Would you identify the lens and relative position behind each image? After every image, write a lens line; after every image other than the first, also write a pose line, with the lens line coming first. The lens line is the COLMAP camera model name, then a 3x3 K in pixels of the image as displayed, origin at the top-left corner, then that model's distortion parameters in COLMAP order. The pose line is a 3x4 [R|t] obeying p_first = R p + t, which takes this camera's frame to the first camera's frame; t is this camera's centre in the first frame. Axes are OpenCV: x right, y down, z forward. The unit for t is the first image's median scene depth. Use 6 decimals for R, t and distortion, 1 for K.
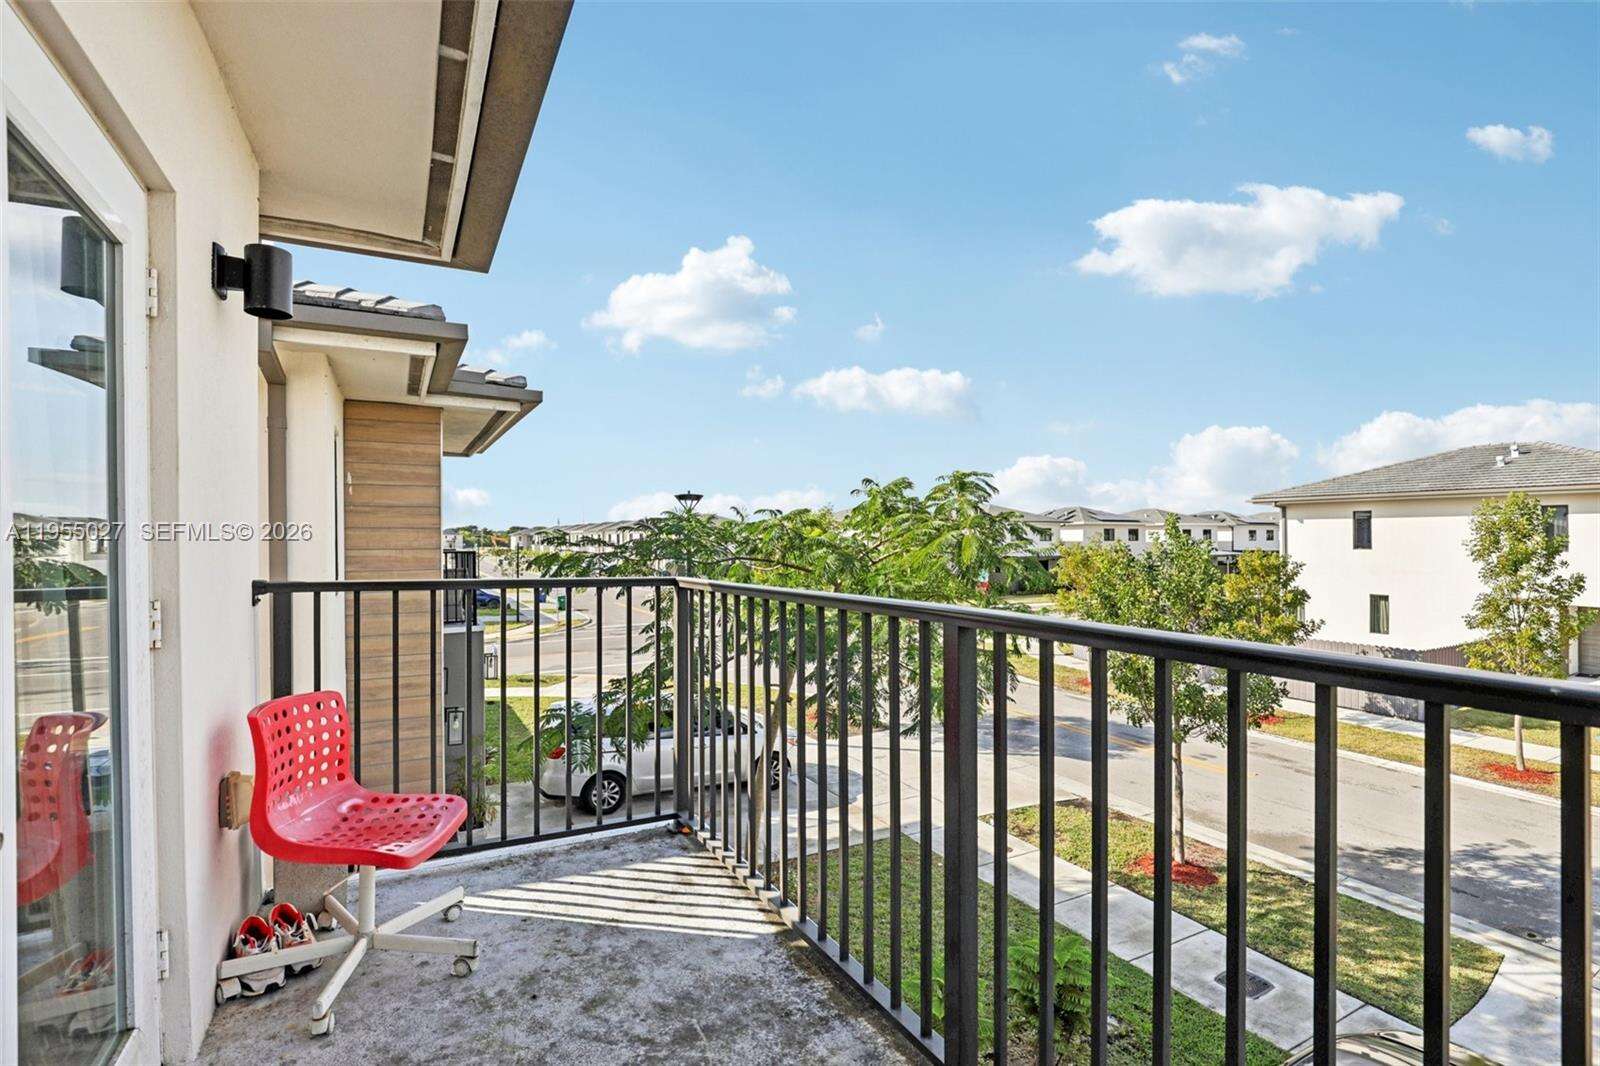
lens RADIAL K [[743.9, 0, 806.3], [0, 743.9, 542.4], [0, 0, 1]] dist [-0.039581, 0.008624]
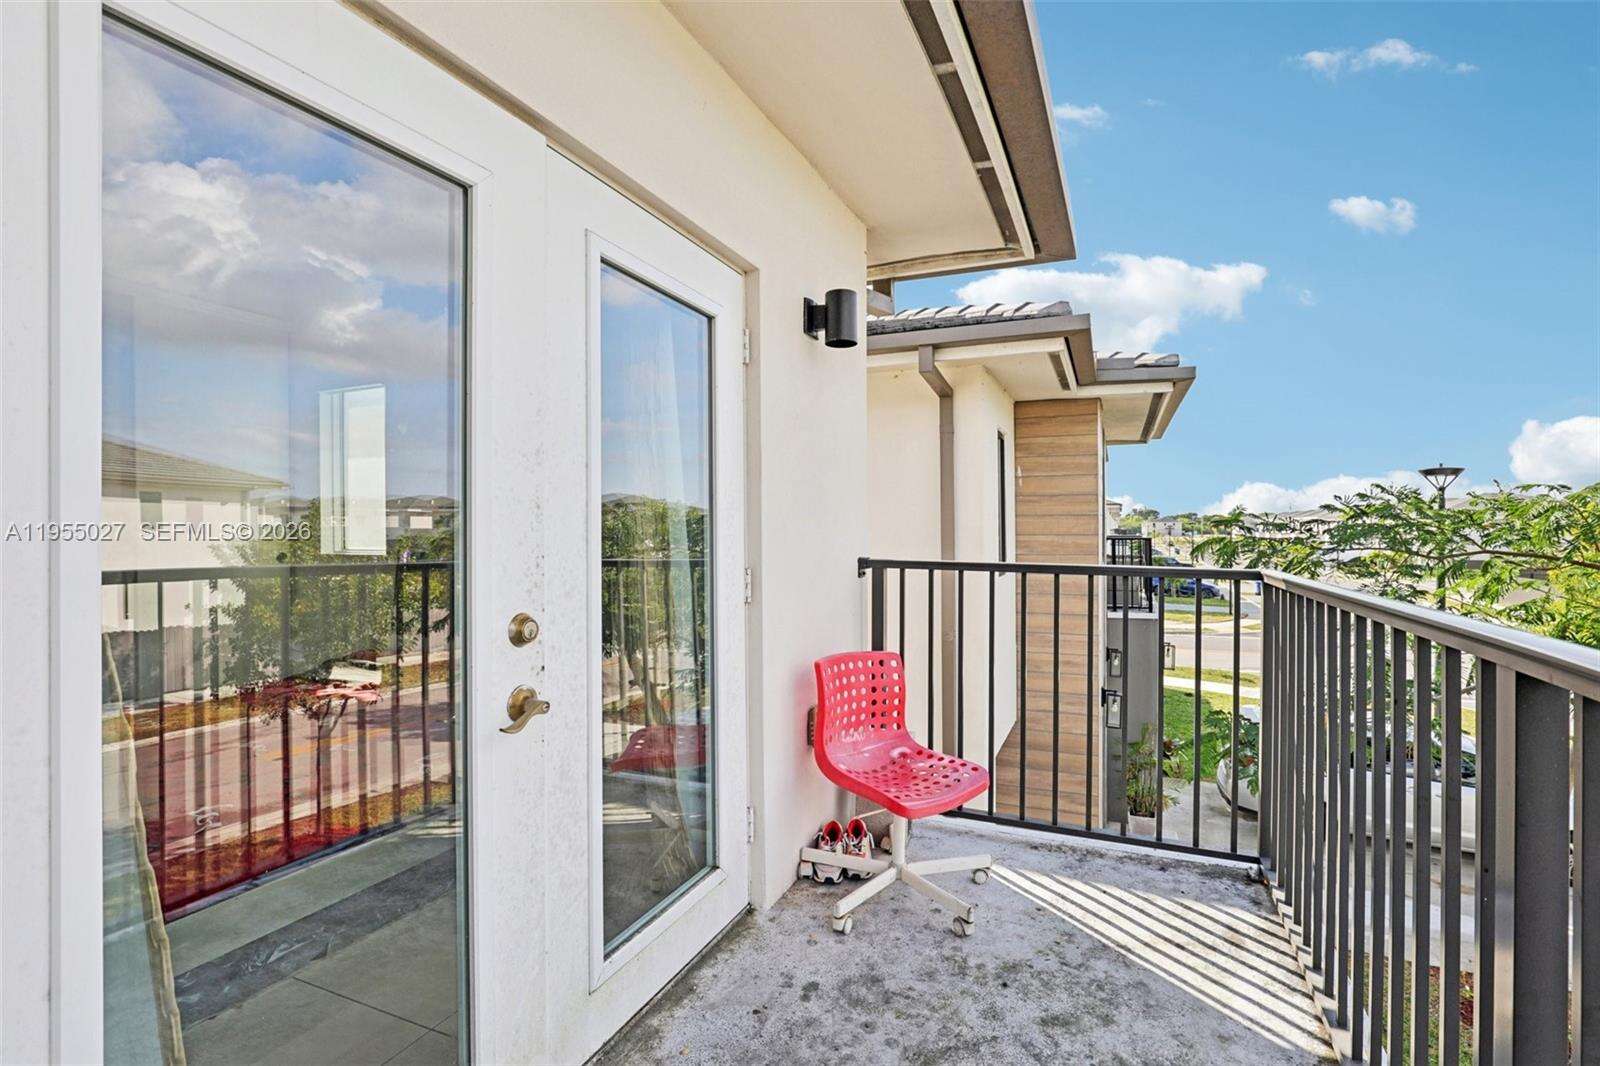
lens RADIAL K [[734.8, 0, 800.0], [0, 734.8, 533.0], [0, 0, 1]] dist [-0.026815, 0.000608]
pose [[0.622025, 0.005869, -0.782975, 0.144400], [-0.002064, 0.999981, 0.005856, 0.002526], [0.782995, -0.002027, 0.622025, 0.111184]]
